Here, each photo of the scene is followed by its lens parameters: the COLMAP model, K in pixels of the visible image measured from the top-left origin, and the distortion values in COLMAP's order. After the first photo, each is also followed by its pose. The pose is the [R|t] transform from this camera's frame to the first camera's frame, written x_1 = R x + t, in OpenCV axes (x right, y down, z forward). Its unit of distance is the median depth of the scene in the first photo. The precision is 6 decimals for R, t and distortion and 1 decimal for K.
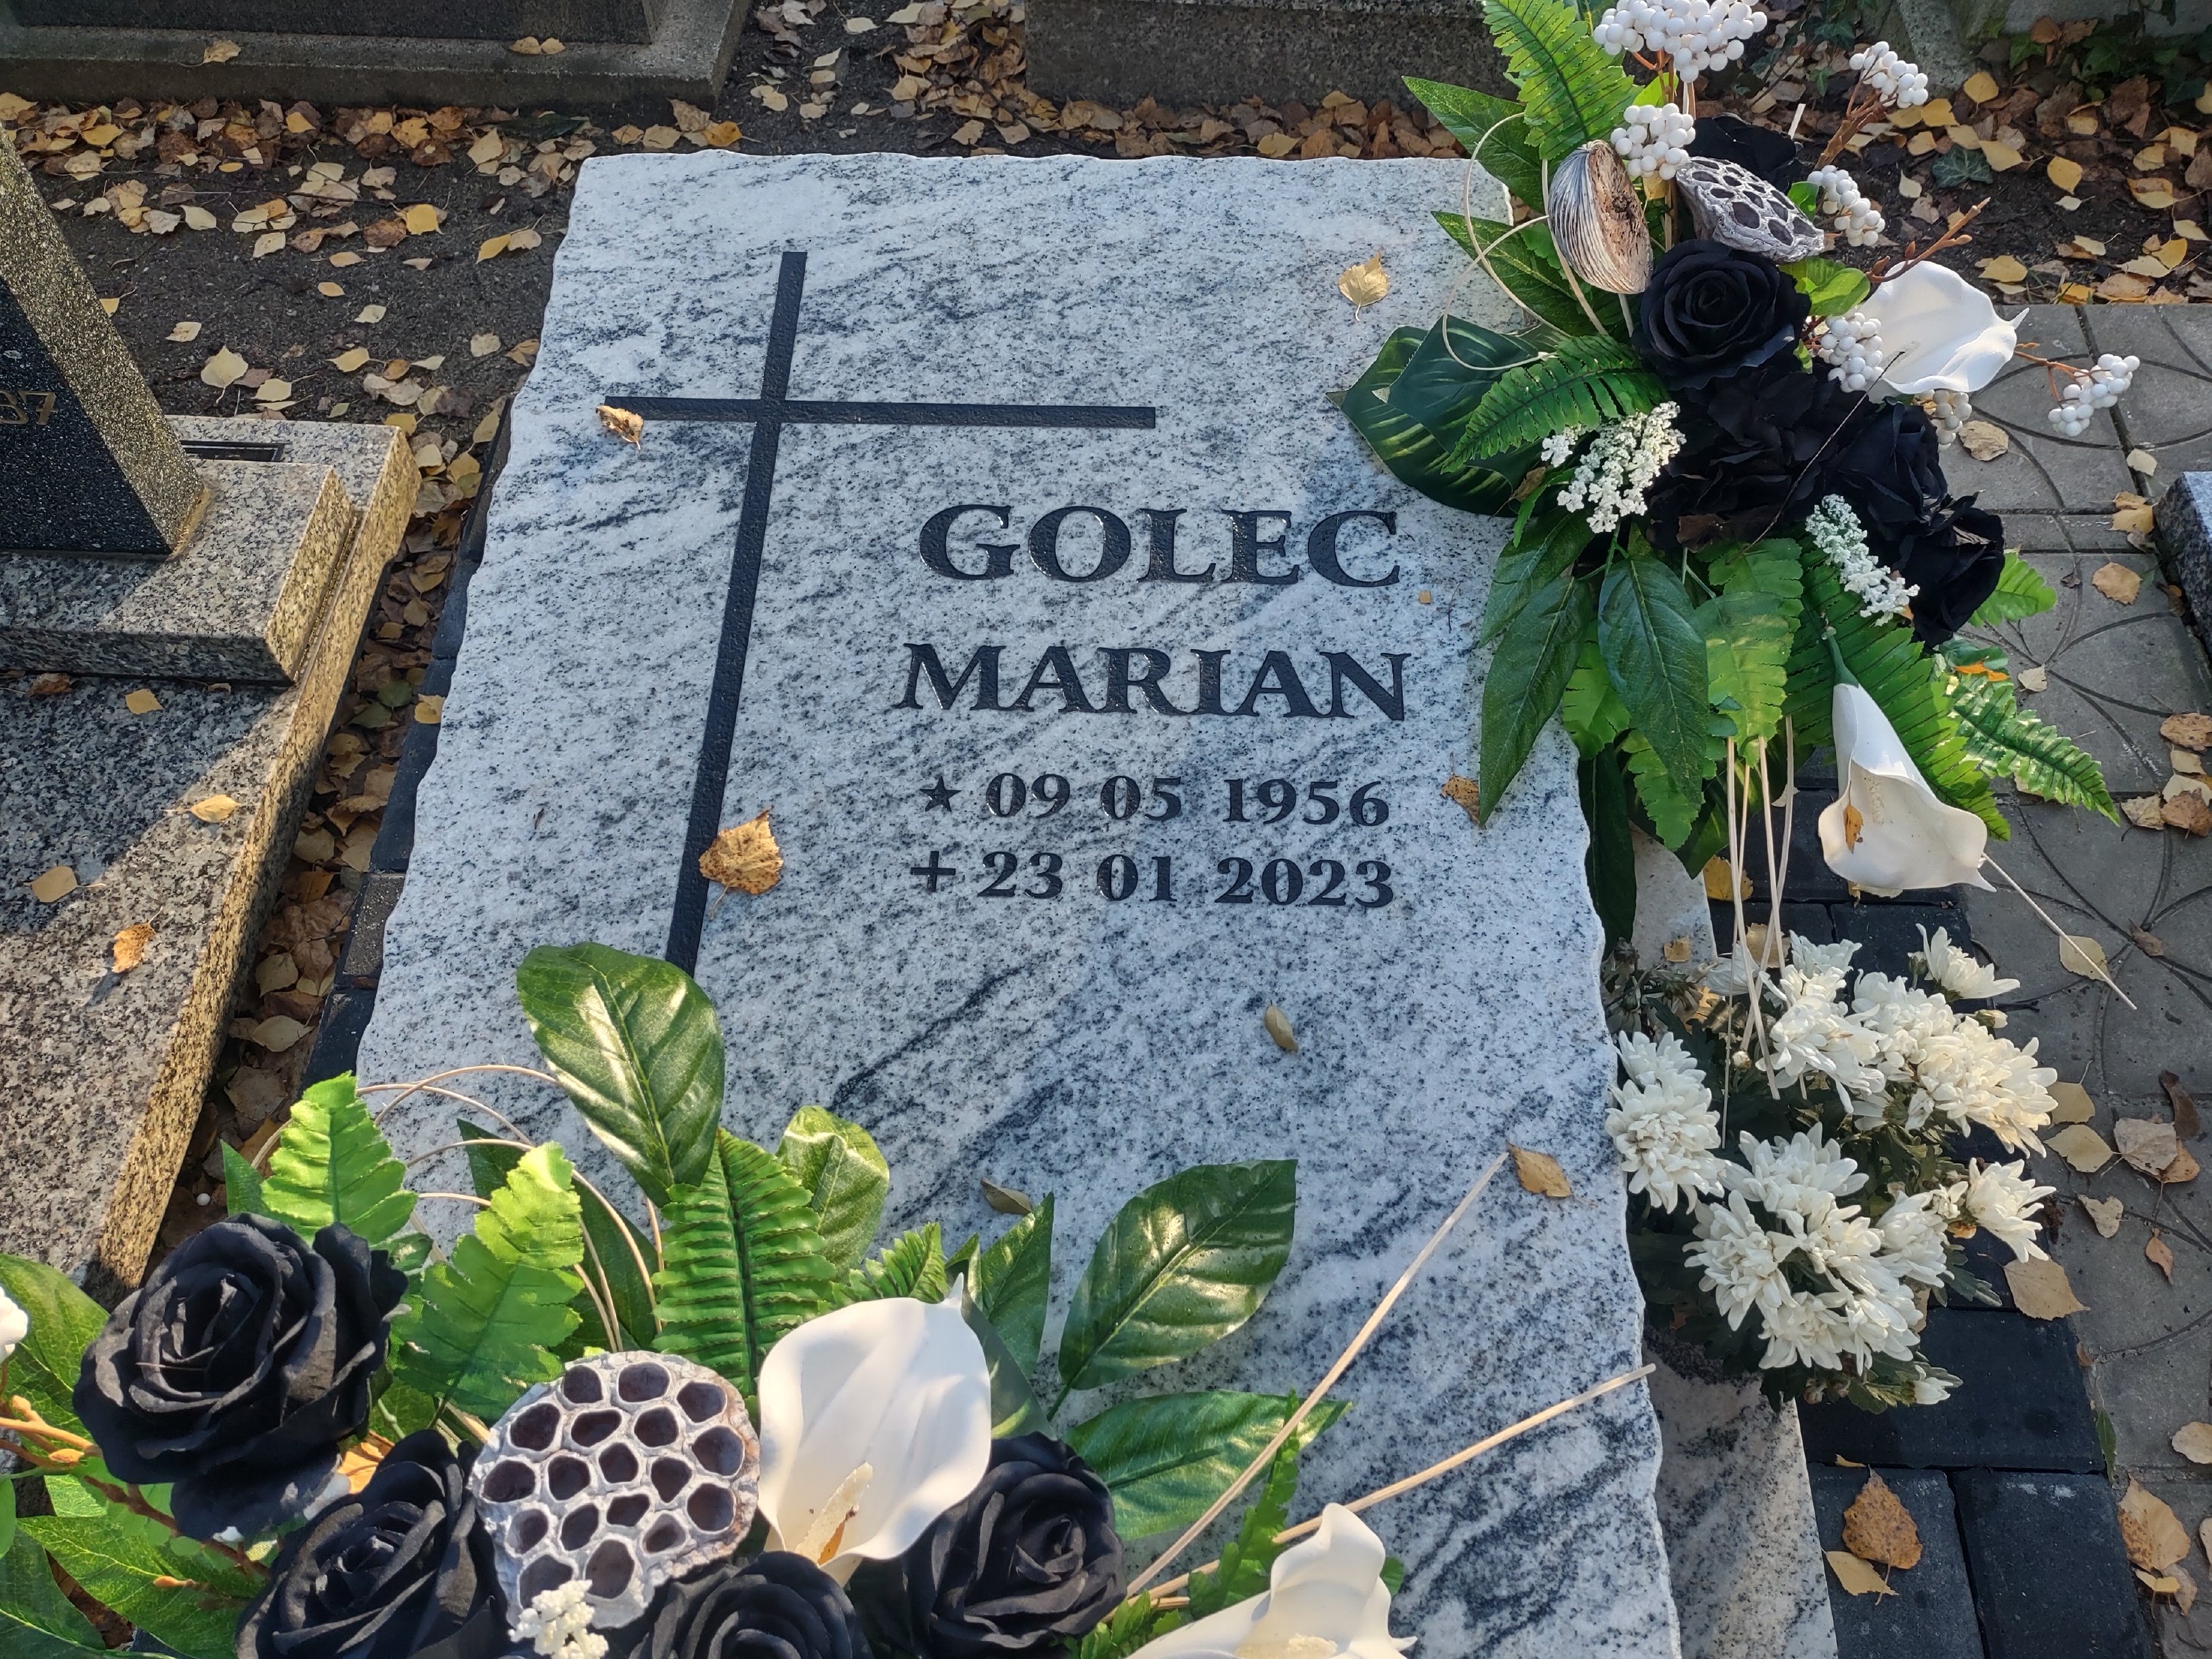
lens RADIAL K [[1724.5, 0, 1106.0], [0, 1724.5, 829.5], [0, 0, 1]] dist [0.034317, -0.075705]
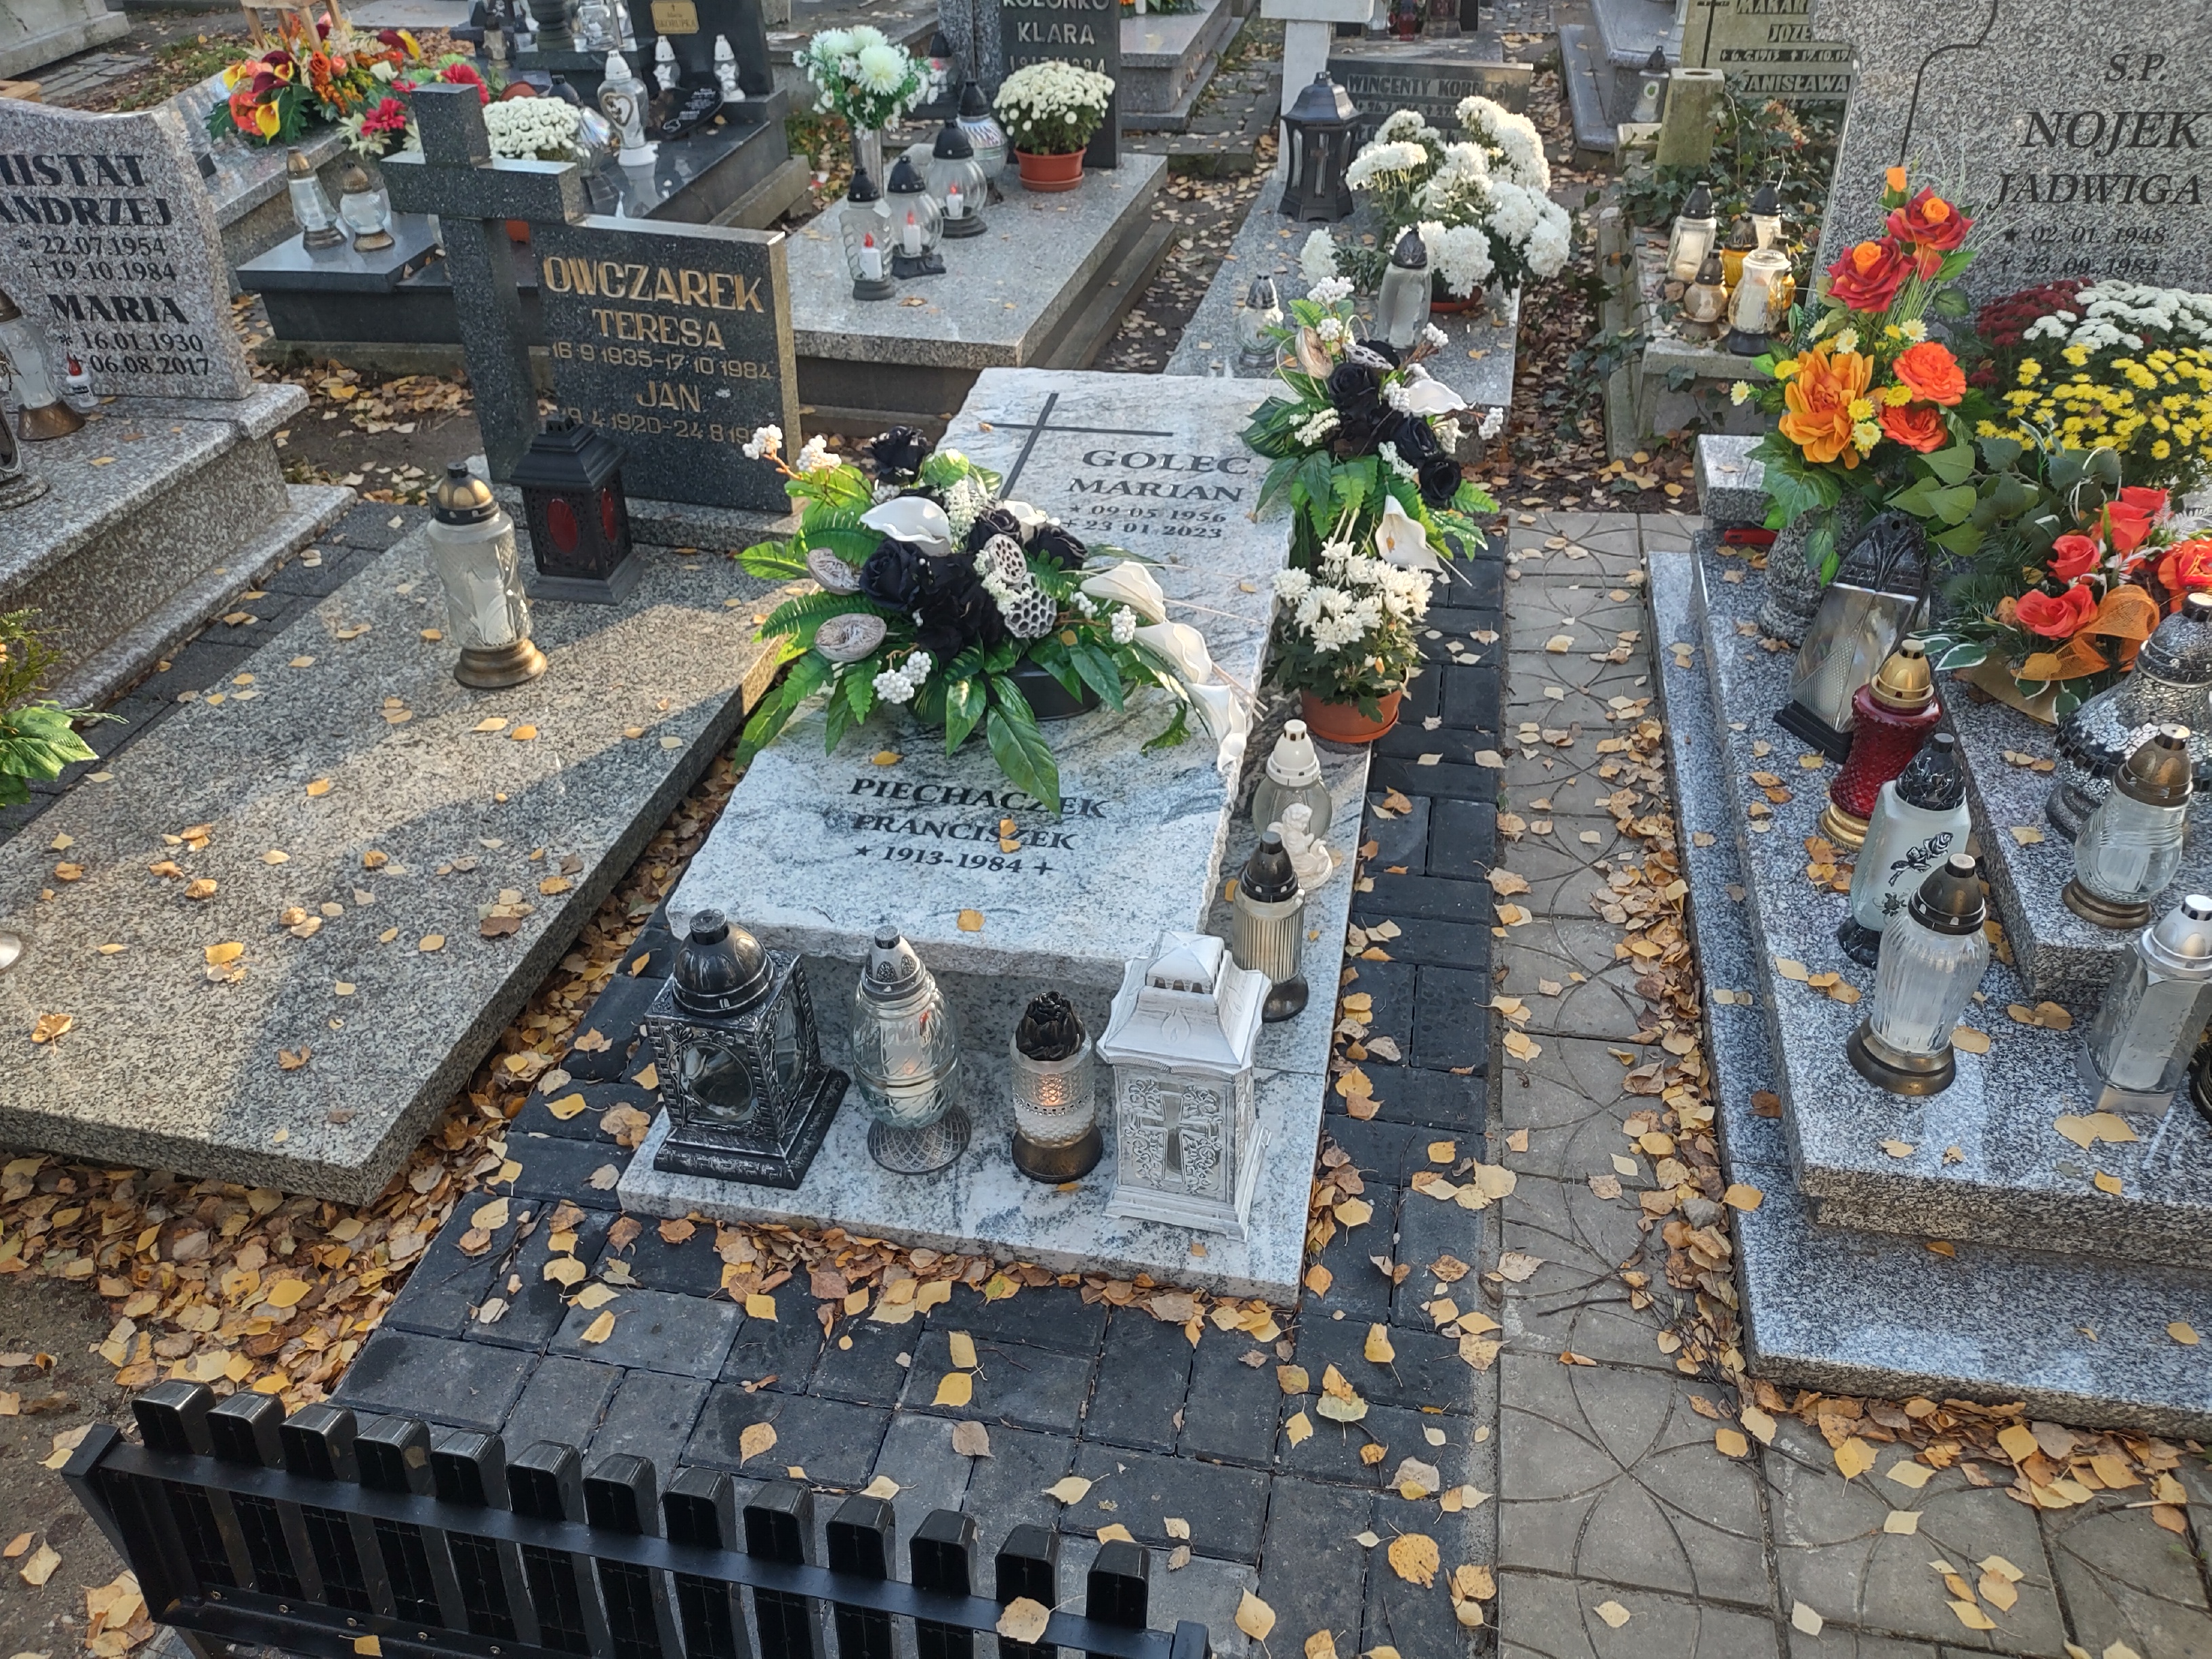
lens RADIAL K [[1724.5, 0, 1106.0], [0, 1724.5, 829.5], [0, 0, 1]] dist [0.034317, -0.075705]
pose [[0.985097, 0.087483, -0.148090, 0.421316], [-0.136436, 0.921715, -0.363079, 1.485415], [0.104734, 0.377873, 0.919915, -1.440514]]
